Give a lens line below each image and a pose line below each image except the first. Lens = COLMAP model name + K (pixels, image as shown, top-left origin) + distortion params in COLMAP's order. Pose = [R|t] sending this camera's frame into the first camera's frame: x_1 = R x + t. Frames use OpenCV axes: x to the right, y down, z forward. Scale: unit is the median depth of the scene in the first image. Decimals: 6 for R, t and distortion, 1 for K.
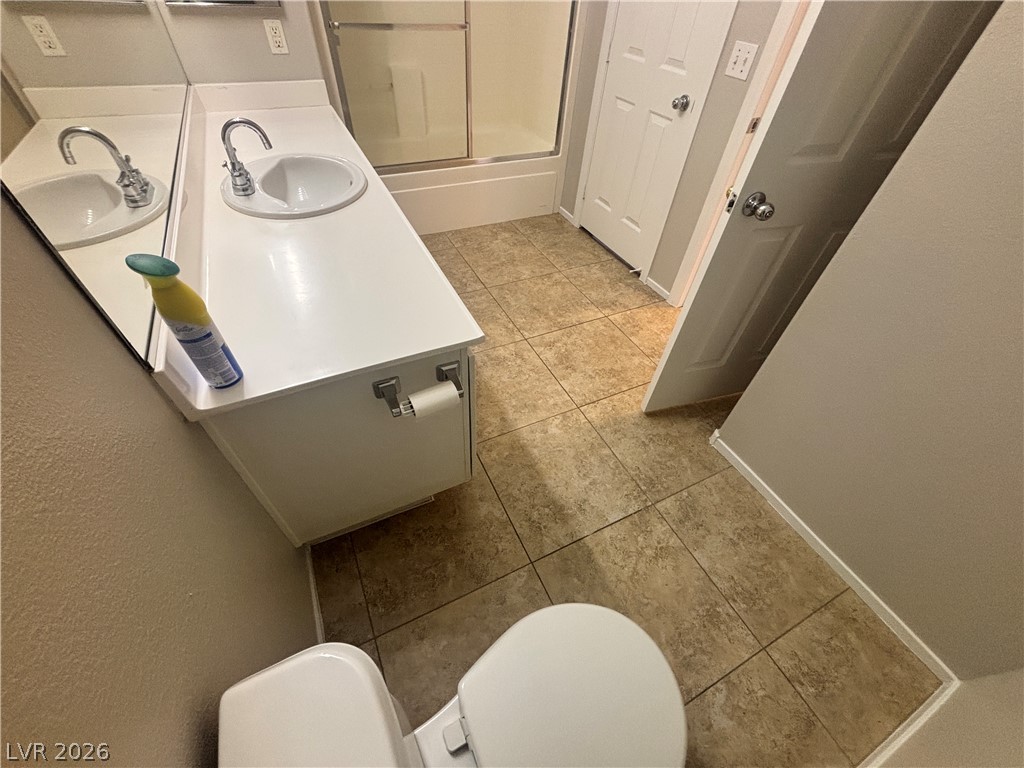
lens RADIAL K [[419.5, 0, 511.2], [0, 419.5, 388.8], [0, 0, 1]] dist [0.015217, -0.001869]
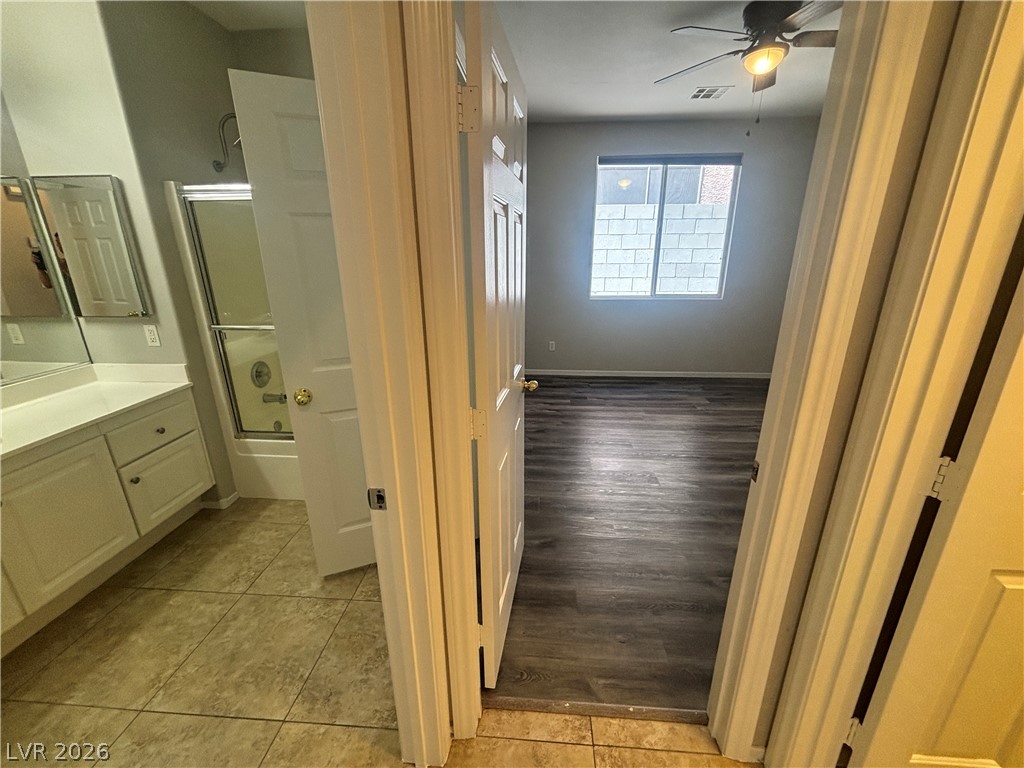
lens RADIAL K [[419.5, 0, 510.5], [0, 419.5, 388.6], [0, 0, 1]] dist [0.015217, -0.001869]
pose [[0.860093, 0.106512, -0.498894, 0.759042], [-0.334605, 0.855990, -0.394107, -0.450014], [0.385071, 0.505901, 0.771871, 0.428157]]
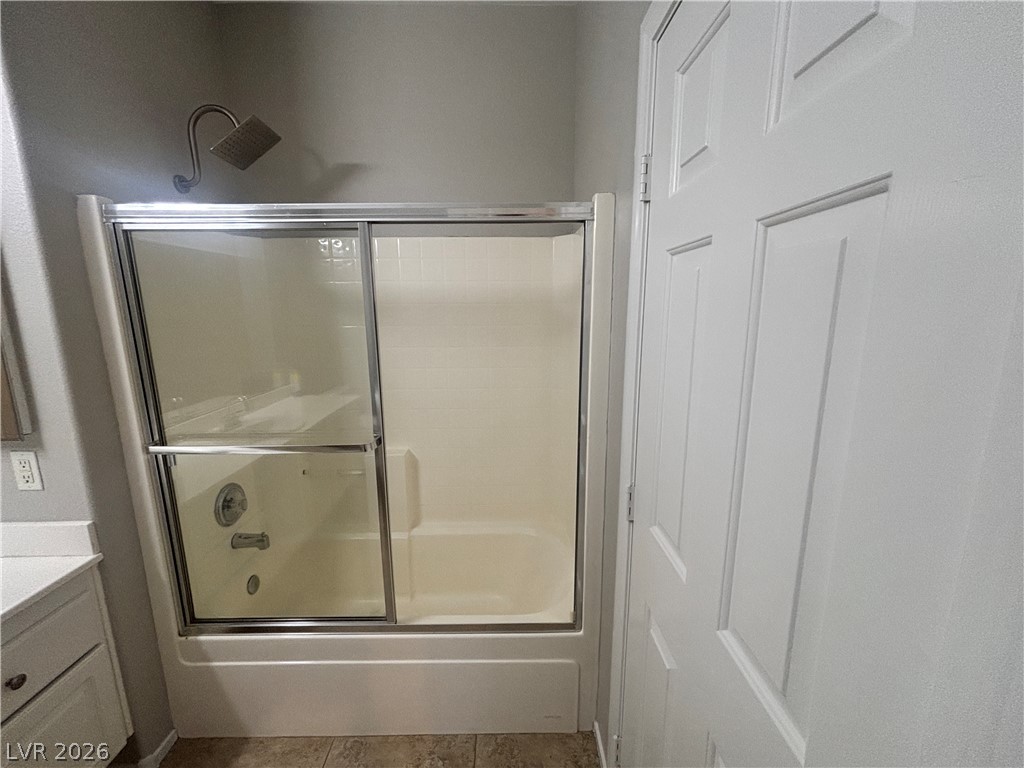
lens RADIAL K [[419.5, 0, 512.9], [0, 419.5, 386.8], [0, 0, 1]] dist [0.015217, -0.001869]
pose [[0.904006, 0.023397, -0.426879, 0.306800], [-0.269655, 0.806034, -0.526873, -0.630315], [0.331752, 0.591406, 0.734969, 0.555081]]
